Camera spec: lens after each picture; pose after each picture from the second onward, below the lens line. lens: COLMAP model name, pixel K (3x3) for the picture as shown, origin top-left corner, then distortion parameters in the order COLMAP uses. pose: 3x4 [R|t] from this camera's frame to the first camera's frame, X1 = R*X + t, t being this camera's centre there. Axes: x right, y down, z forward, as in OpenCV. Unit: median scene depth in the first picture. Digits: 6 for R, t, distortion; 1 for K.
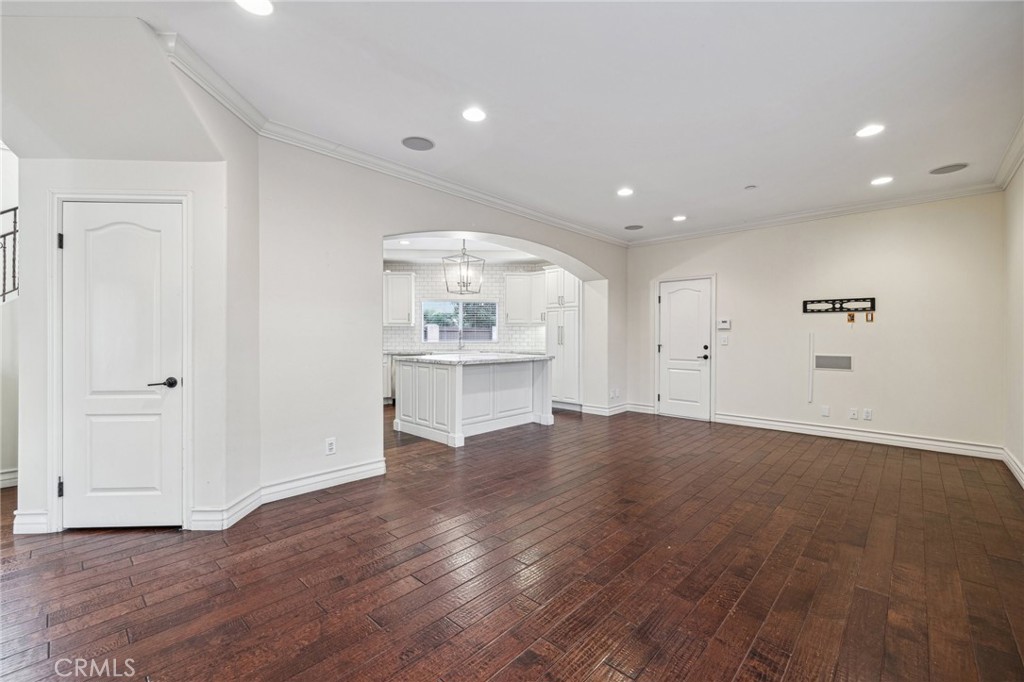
lens RADIAL K [[431.4, 0, 518.4], [0, 431.4, 334.6], [0, 0, 1]] dist [-0.000132, 0.000069]
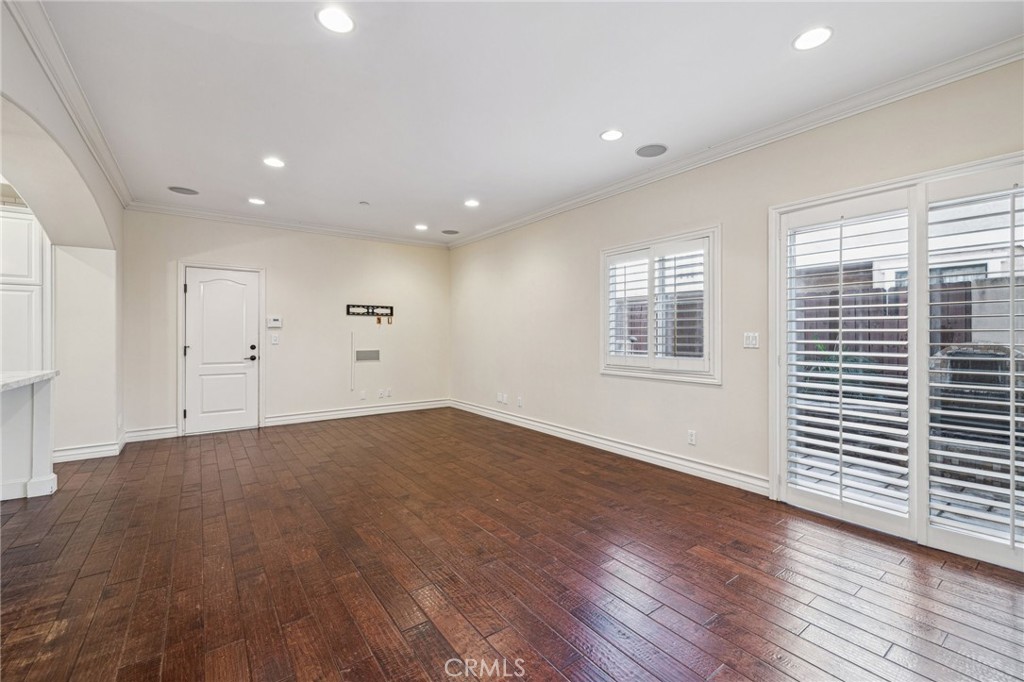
lens RADIAL K [[431.4, 0, 518.4], [0, 431.4, 334.6], [0, 0, 1]] dist [-0.000132, 0.000069]
pose [[0.184359, -0.002526, 0.982856, -0.420734], [-0.000318, 0.999996, 0.002630, 0.000168], [-0.982859, -0.000798, 0.184358, 0.331795]]
